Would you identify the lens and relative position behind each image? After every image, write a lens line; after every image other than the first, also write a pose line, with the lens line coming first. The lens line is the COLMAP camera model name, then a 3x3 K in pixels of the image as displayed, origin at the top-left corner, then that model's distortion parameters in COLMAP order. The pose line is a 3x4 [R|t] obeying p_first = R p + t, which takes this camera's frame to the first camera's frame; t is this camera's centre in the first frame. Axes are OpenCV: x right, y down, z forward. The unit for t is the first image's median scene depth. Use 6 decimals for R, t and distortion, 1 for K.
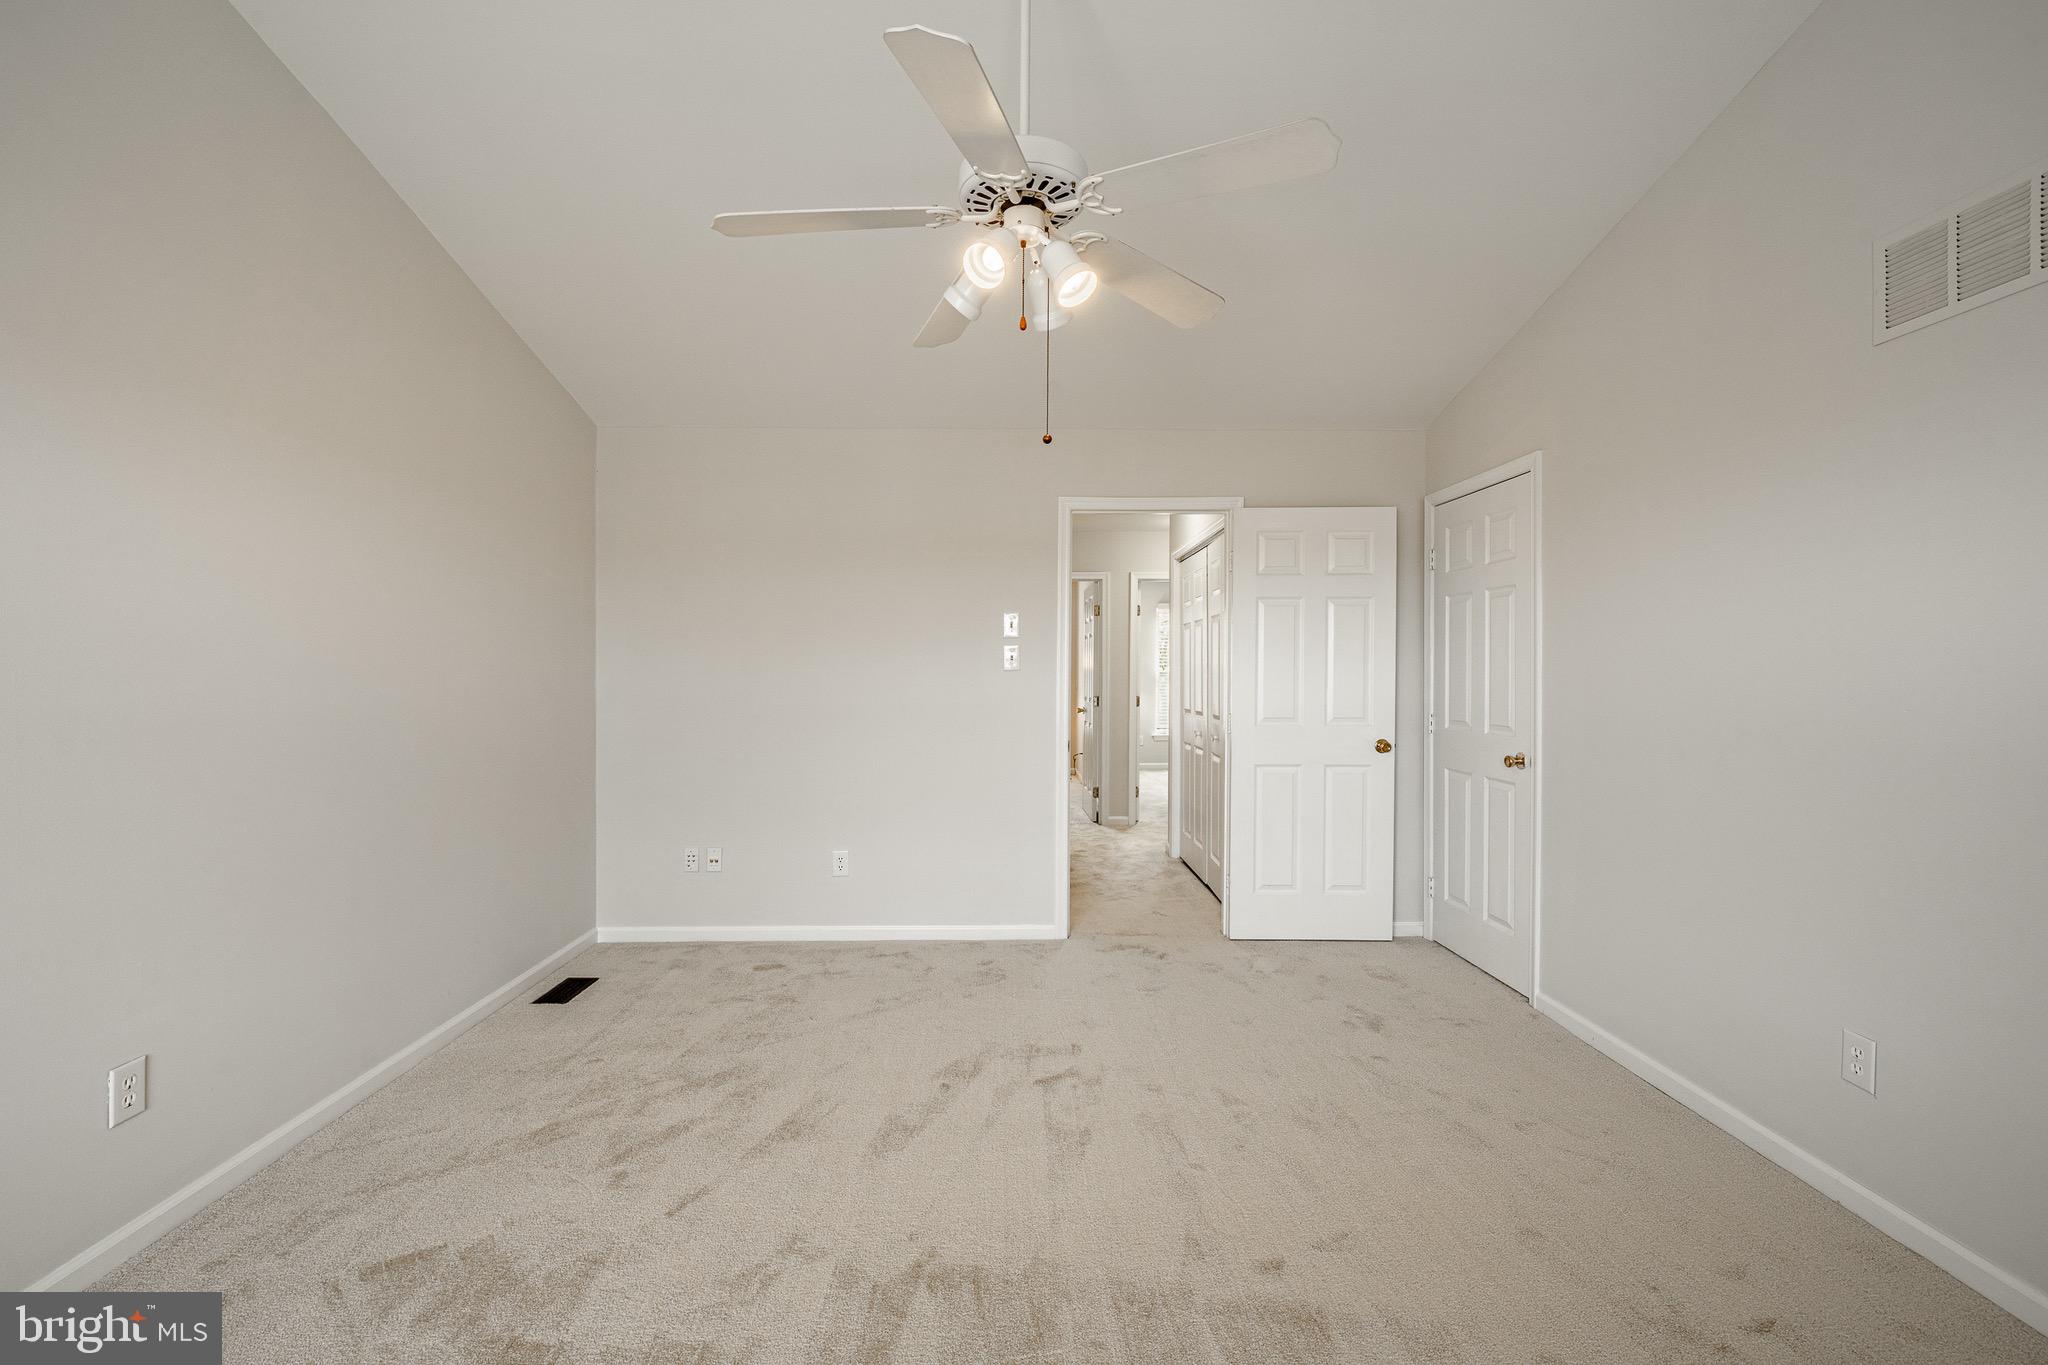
lens RADIAL K [[880.6, 0, 1024.0], [0, 880.6, 682.5], [0, 0, 1]] dist [-0.001895, -0.000003]
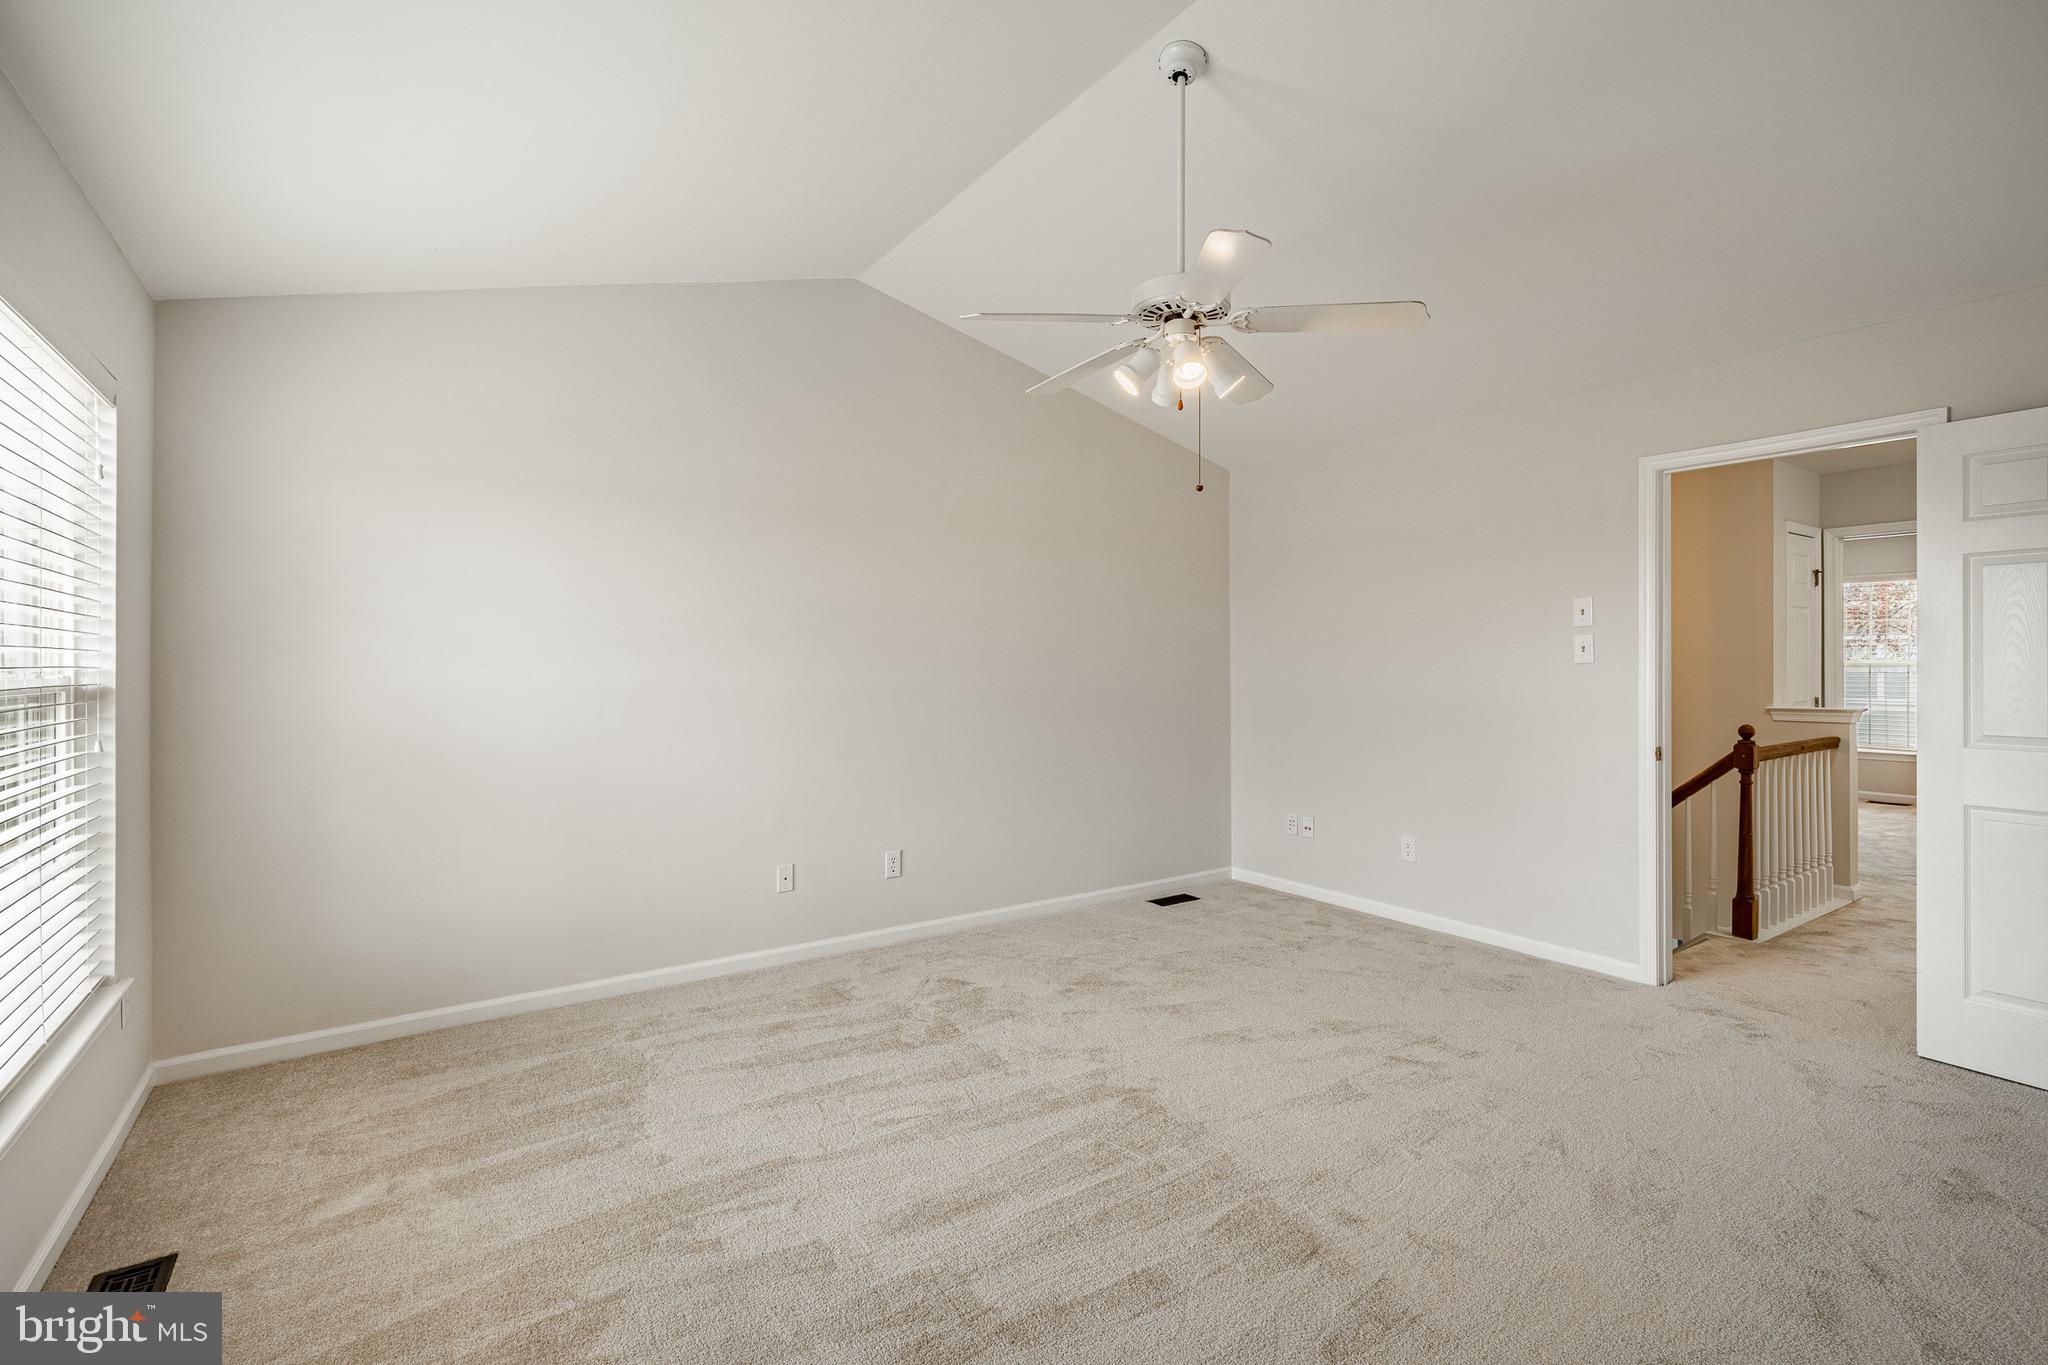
lens RADIAL K [[940.7, 0, 1023.0], [0, 940.7, 660.7], [0, 0, 1]] dist [0.001102, 0.000566]
pose [[0.541667, -0.002597, -0.840589, 0.610405], [-0.008995, 0.999920, -0.008885, -0.003500], [0.840545, 0.012374, 0.541600, 0.017443]]
